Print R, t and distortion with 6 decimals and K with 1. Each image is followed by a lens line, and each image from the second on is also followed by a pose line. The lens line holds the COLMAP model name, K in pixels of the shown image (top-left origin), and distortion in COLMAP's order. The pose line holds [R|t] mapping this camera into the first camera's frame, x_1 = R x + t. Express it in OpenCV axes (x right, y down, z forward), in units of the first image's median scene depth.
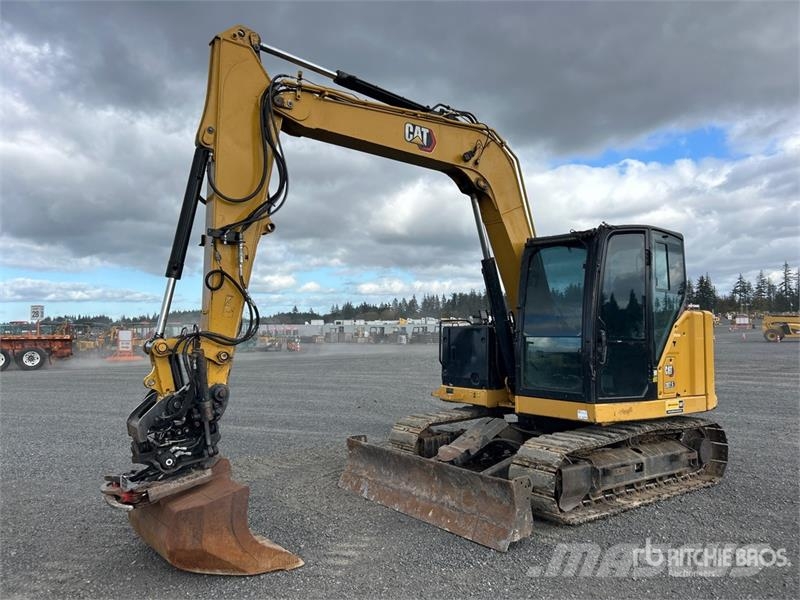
lens RADIAL K [[623.1, 0, 405.8], [0, 623.1, 296.7], [0, 0, 1]] dist [0.065549, -0.053549]
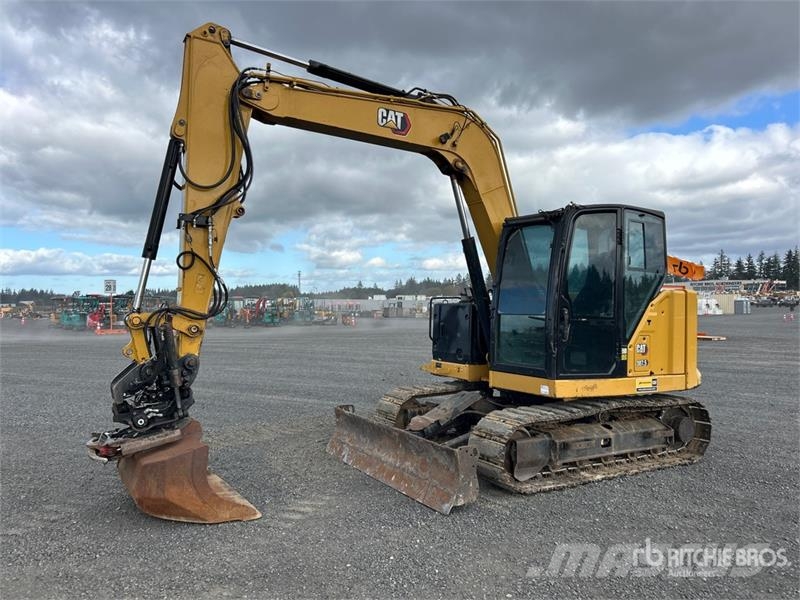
lens RADIAL K [[623.1, 0, 402.8], [0, 623.1, 298.3], [0, 0, 1]] dist [0.065549, -0.053549]
pose [[0.993210, 0.006971, -0.116128, 0.158634], [-0.002032, 0.999090, 0.042601, -0.005940], [0.116319, -0.042076, 0.992320, -0.041304]]
